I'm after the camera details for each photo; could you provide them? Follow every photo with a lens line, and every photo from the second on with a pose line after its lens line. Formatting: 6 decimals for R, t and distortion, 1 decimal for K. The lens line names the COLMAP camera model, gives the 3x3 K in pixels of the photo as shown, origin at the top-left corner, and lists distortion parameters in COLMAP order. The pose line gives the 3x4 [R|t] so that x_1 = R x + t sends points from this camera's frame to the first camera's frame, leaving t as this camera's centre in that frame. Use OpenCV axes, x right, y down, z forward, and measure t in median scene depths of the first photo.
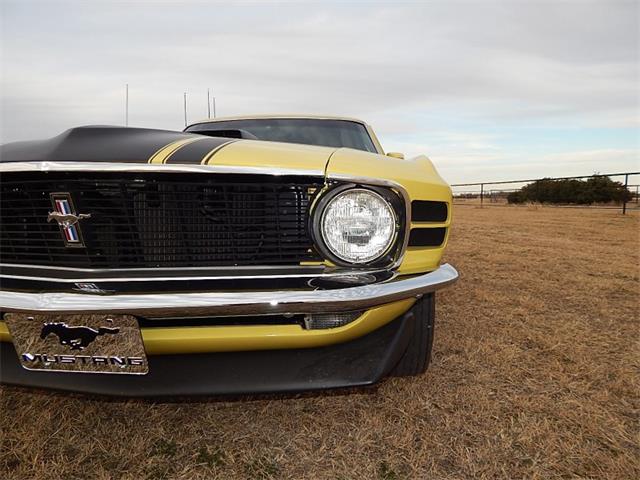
lens RADIAL K [[422.7, 0, 319.4], [0, 422.7, 235.4], [0, 0, 1]] dist [0.004291, 0.000193]
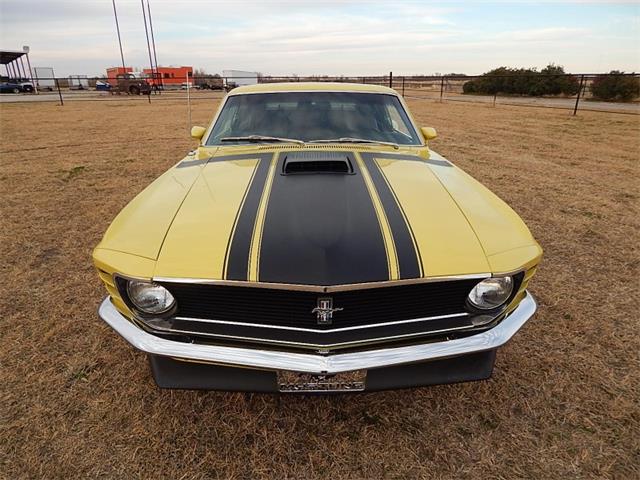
lens RADIAL K [[422.7, 0, 320.2], [0, 422.7, 239.6], [0, 0, 1]] dist [0.004291, 0.000193]
pose [[0.992902, -0.037055, 0.113017, -0.334868], [0.005195, 0.962832, 0.270050, -0.295768], [-0.118823, -0.267546, 0.956191, -0.156755]]
